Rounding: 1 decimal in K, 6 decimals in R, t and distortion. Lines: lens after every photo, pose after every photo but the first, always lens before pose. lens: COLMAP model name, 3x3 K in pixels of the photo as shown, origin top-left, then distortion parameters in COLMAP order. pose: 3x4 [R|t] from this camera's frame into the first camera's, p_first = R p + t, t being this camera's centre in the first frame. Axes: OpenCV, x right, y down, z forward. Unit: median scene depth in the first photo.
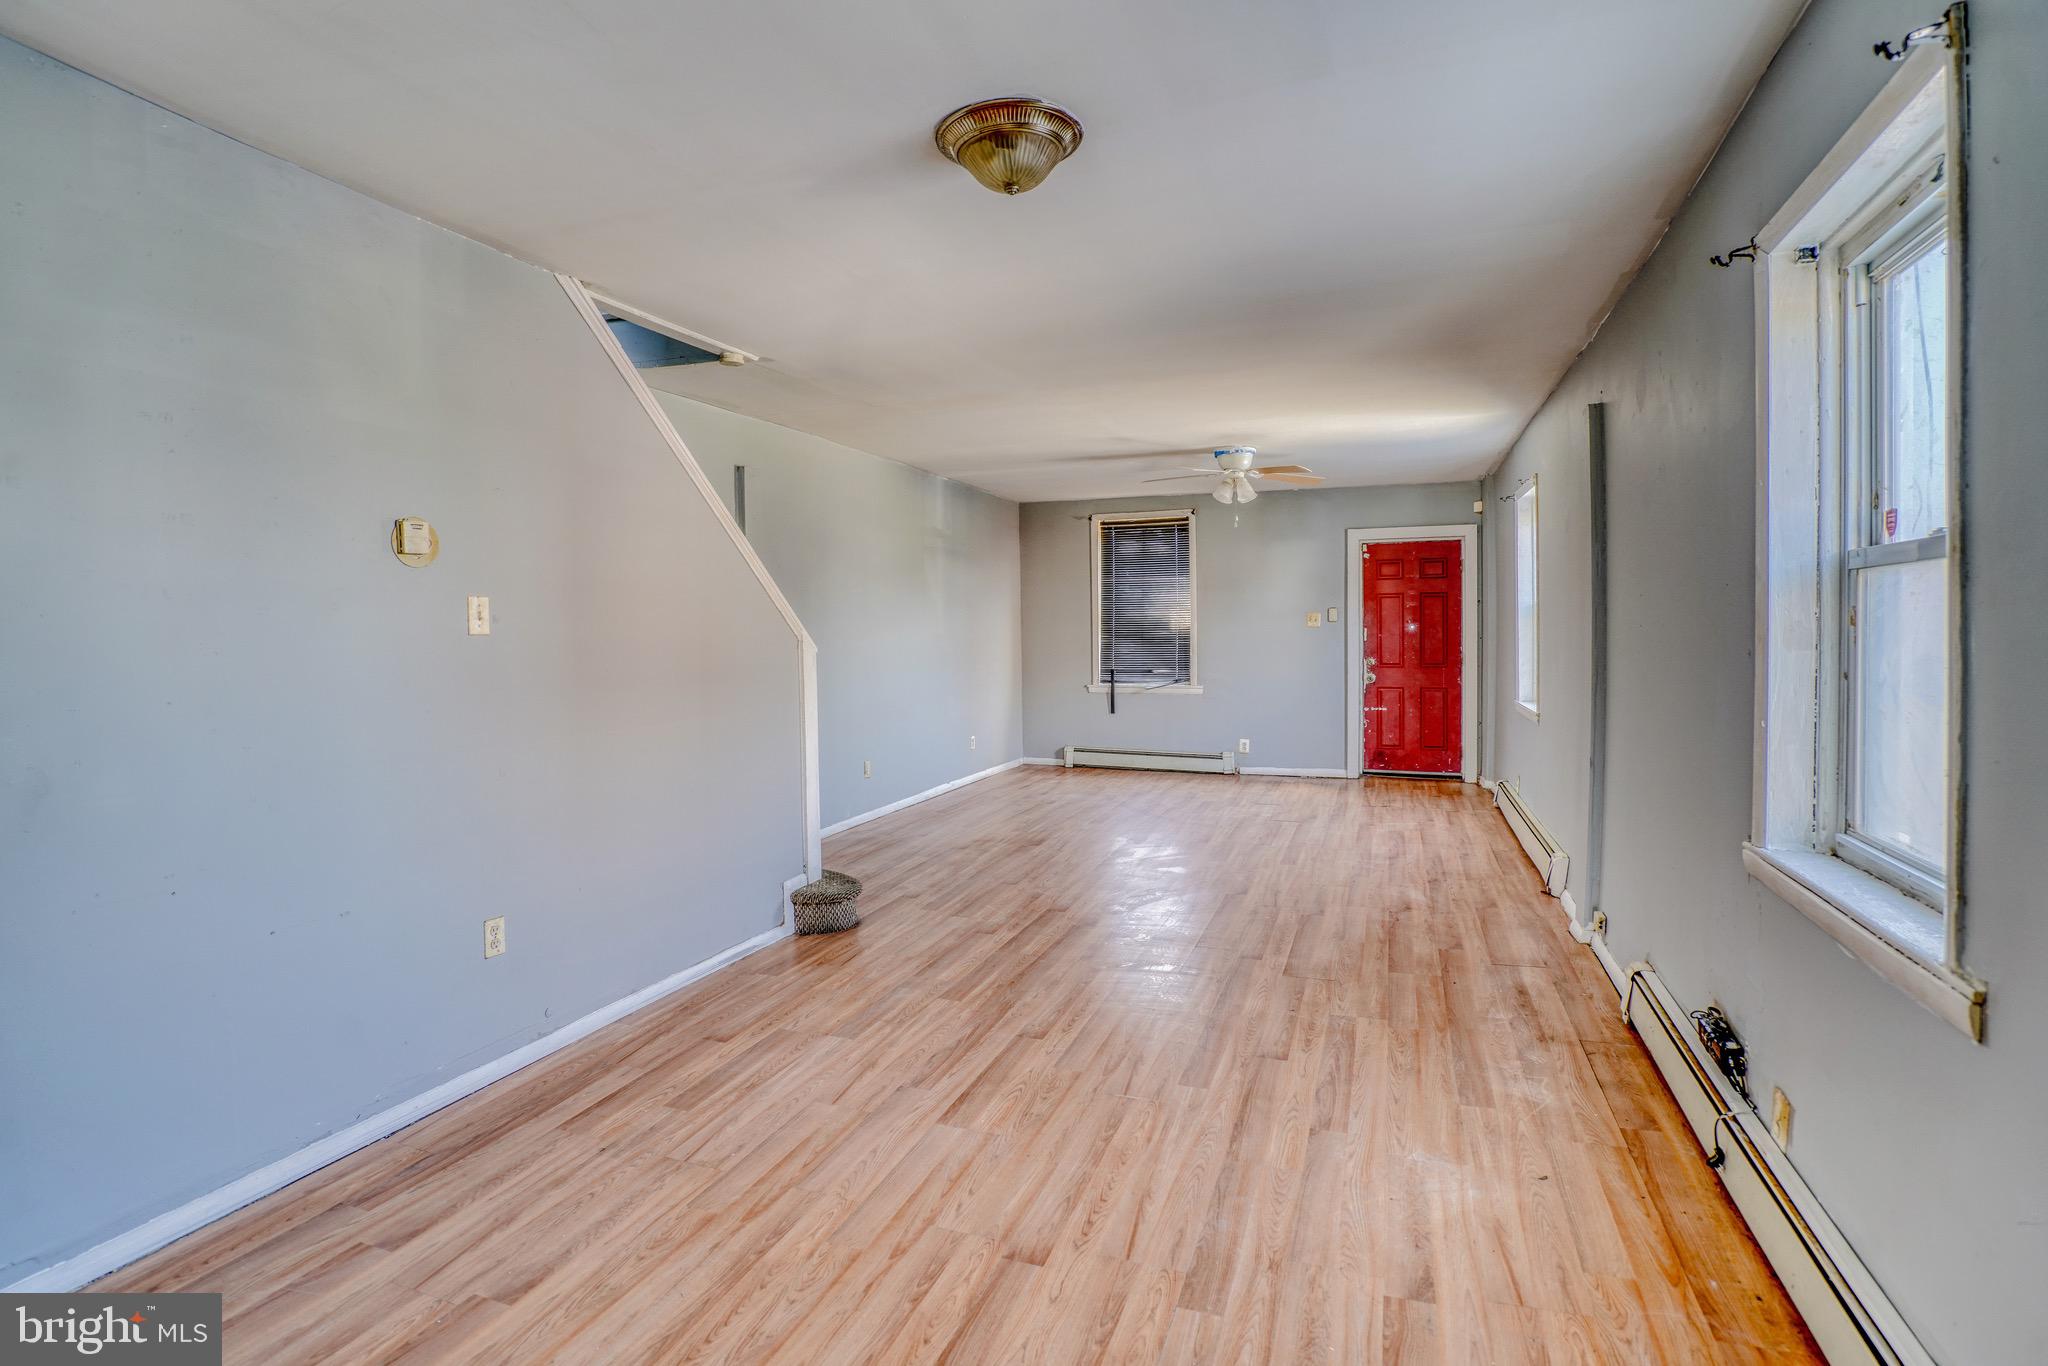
lens RADIAL K [[1001.0, 0, 1024.0], [0, 1001.0, 683.0], [0, 0, 1]] dist [-0.085620, 0.035313]
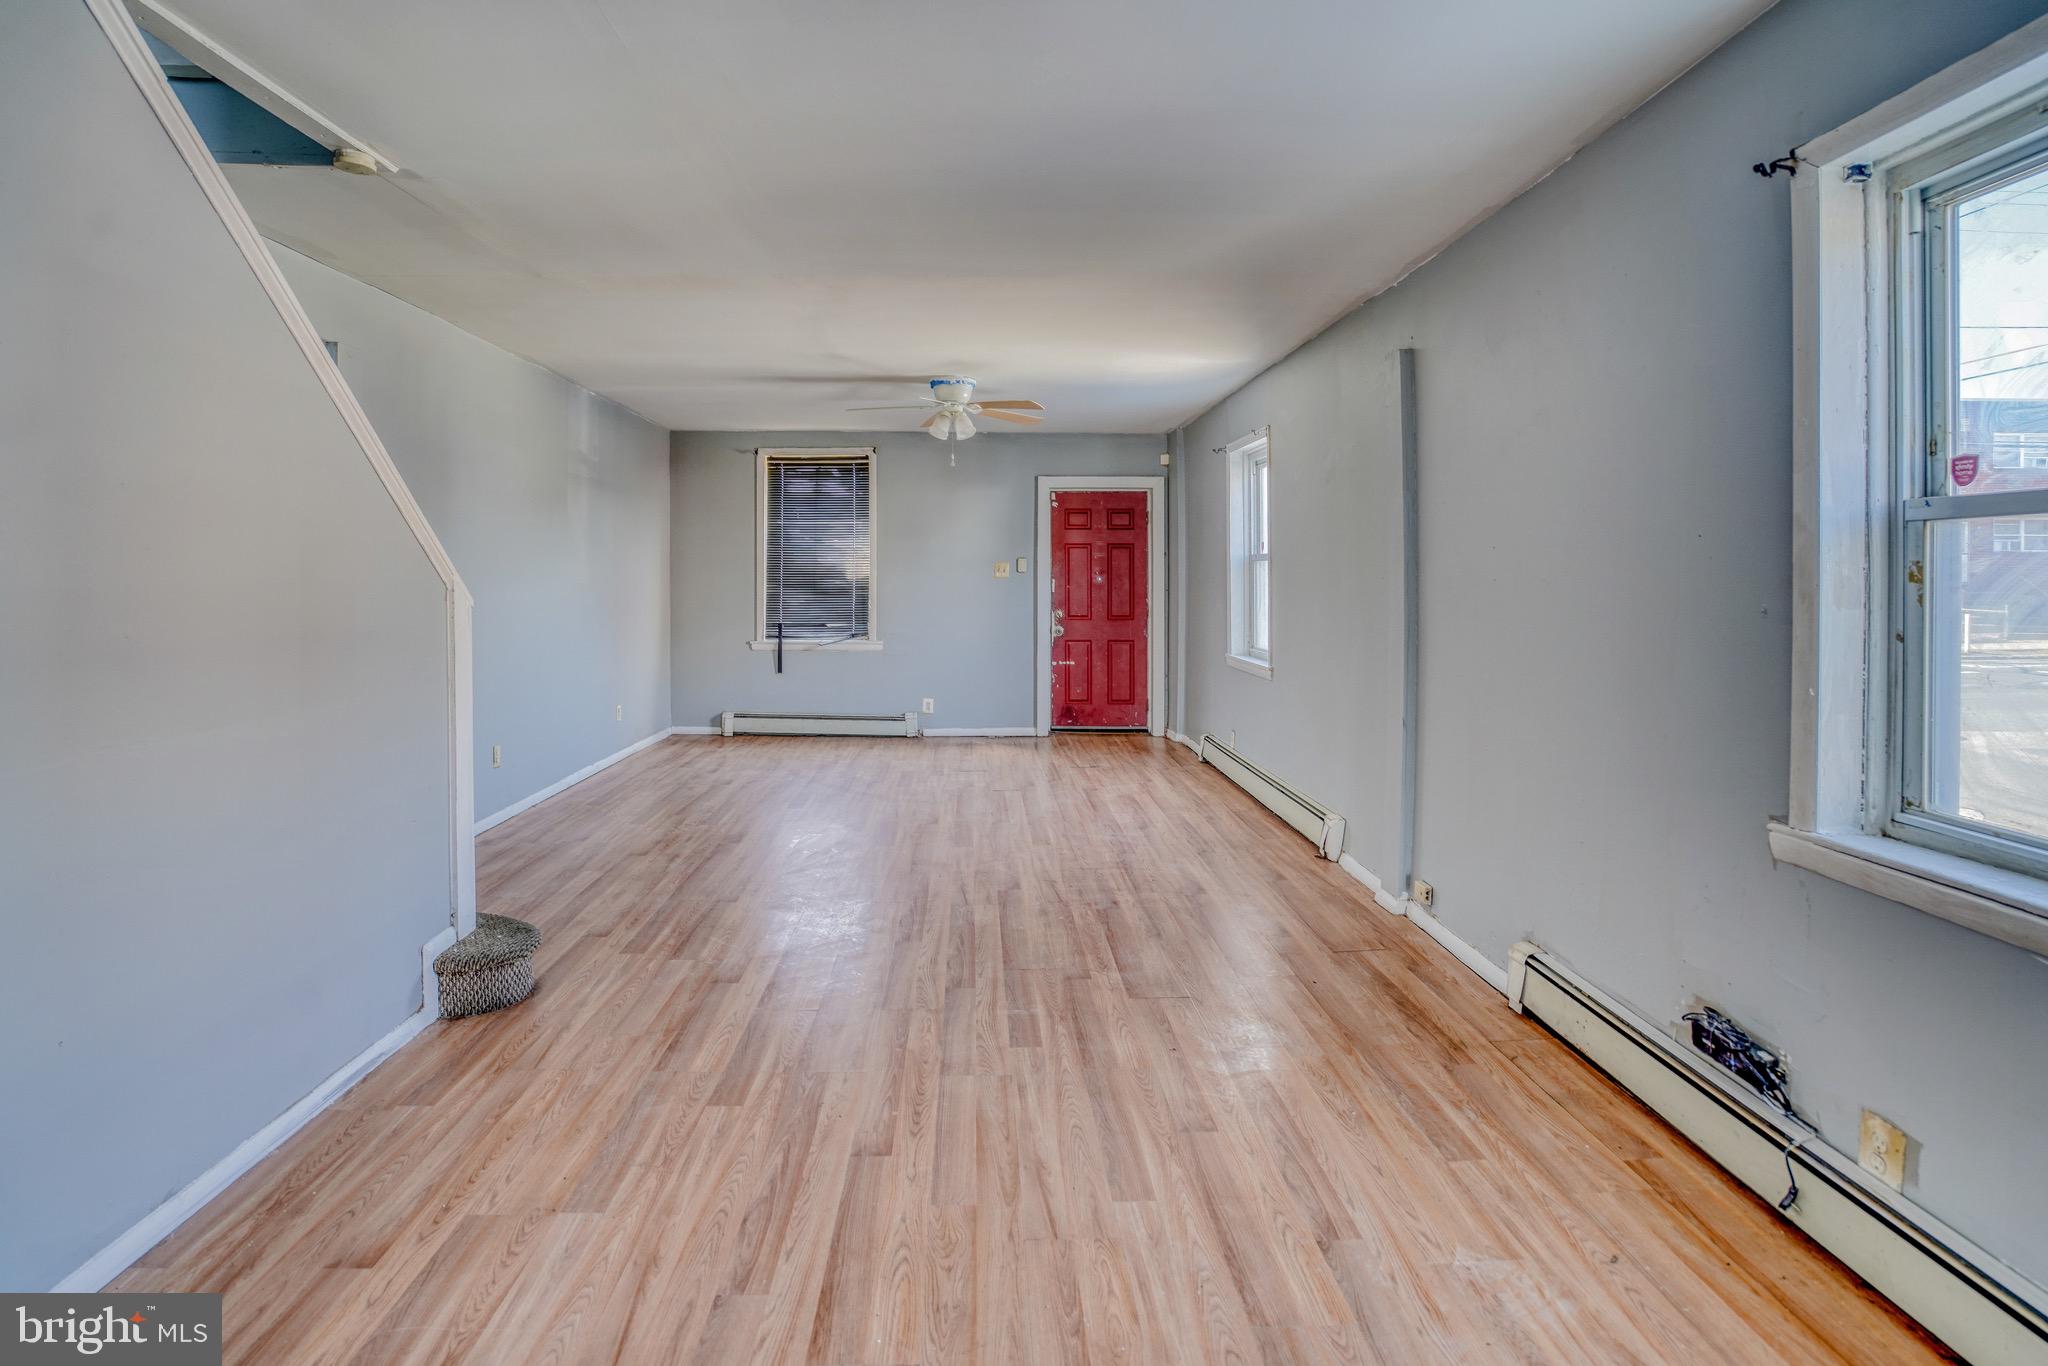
lens RADIAL K [[1005.4, 0, 1018.6], [0, 1005.4, 596.4], [0, 0, 1]] dist [-0.067738, 0.025502]
pose [[0.923758, 0.004526, 0.382949, -0.114606], [0.009412, 0.999360, -0.034514, -0.009817], [-0.382860, 0.035486, 0.923124, 0.204611]]
